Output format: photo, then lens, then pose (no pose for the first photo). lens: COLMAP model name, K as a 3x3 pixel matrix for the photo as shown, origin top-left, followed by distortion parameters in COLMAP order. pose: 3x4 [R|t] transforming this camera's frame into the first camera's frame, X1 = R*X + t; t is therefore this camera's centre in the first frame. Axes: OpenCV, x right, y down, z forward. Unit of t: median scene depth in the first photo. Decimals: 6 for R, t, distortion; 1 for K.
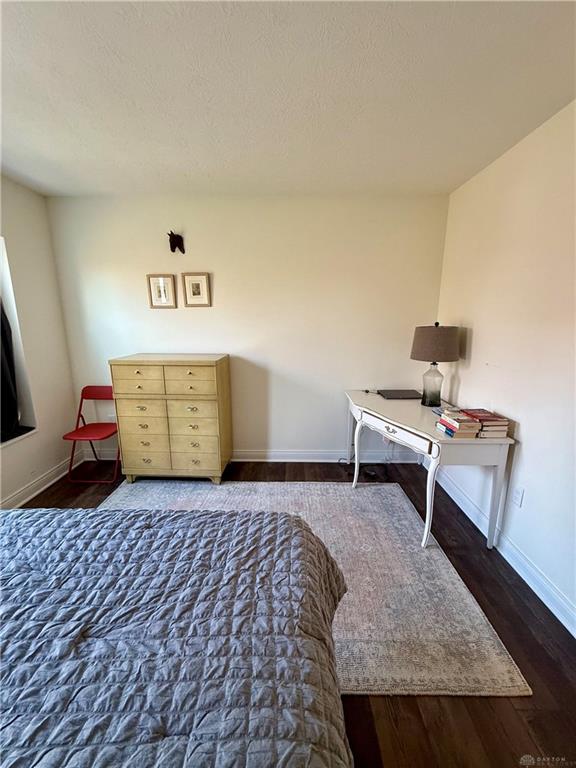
lens RADIAL K [[307.4, 0, 287.1], [0, 307.4, 382.0], [0, 0, 1]] dist [0.000578, 0.000717]
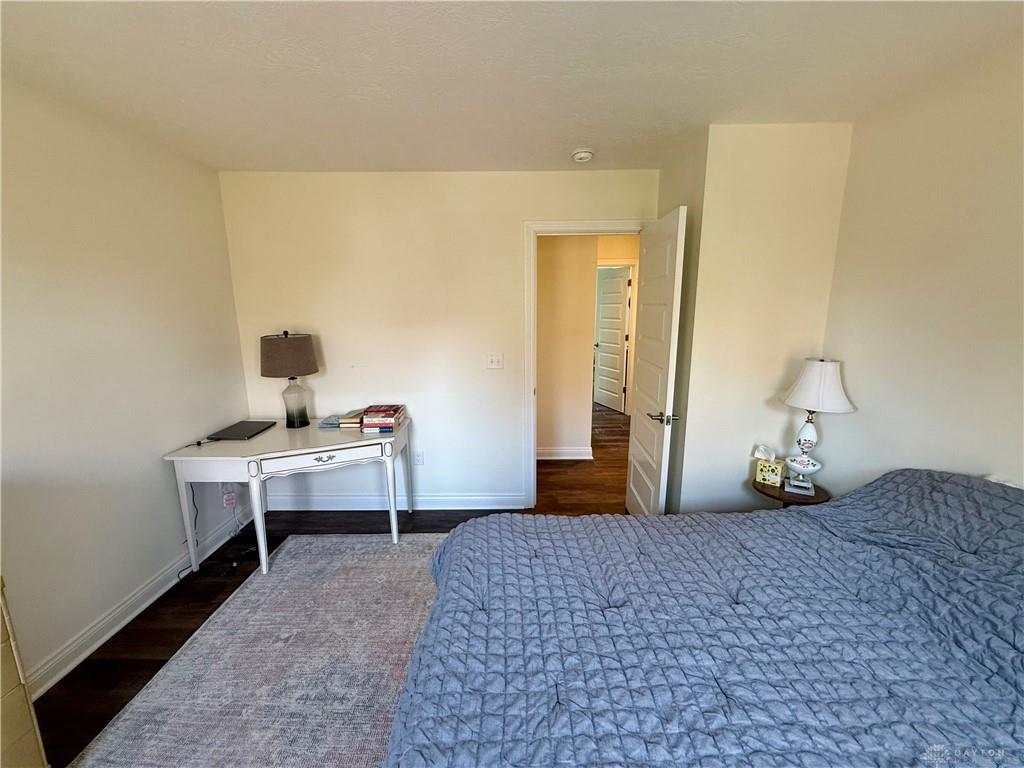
lens RADIAL K [[409.9, 0, 512.3], [0, 409.9, 382.6], [0, 0, 1]] dist [0.000578, 0.000717]
pose [[-0.024343, -0.186258, 0.982199, -0.642504], [0.211471, 0.959298, 0.187156, -0.127229], [-0.977081, 0.212263, 0.016036, 0.364200]]
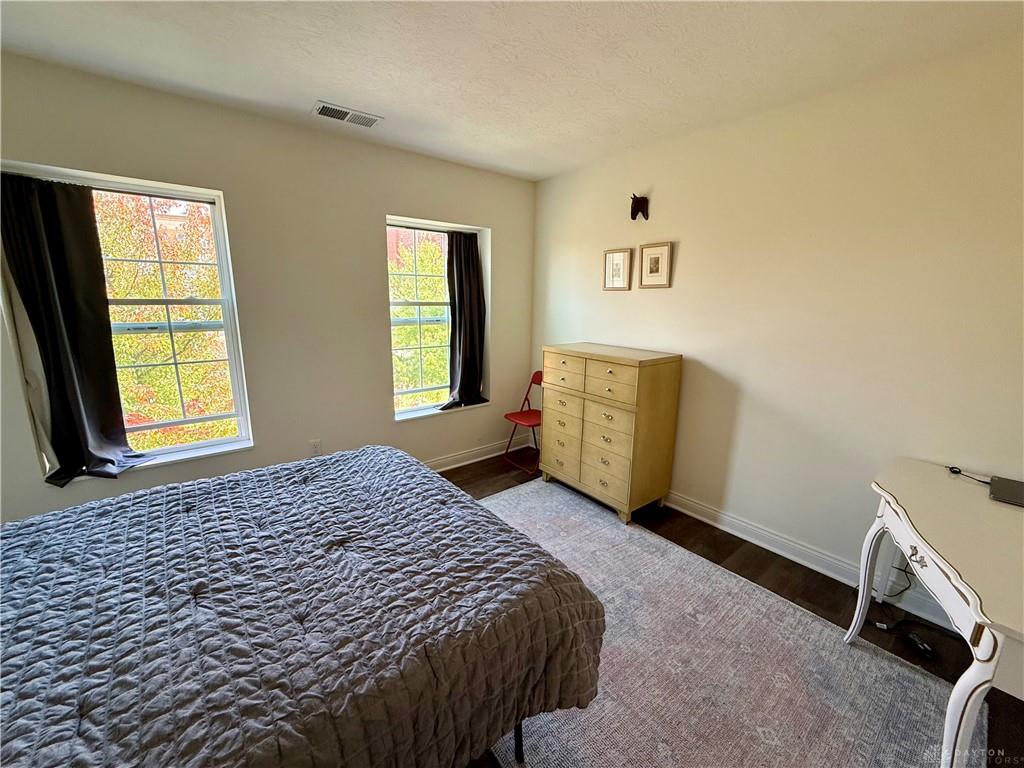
lens RADIAL K [[409.9, 0, 510.6], [0, 409.9, 383.9], [0, 0, 1]] dist [0.000578, 0.000717]
pose [[0.633954, 0.168674, -0.754752, 0.315493], [-0.171767, 0.982260, 0.075243, -0.032047], [0.754054, 0.081941, 0.651681, 0.108617]]
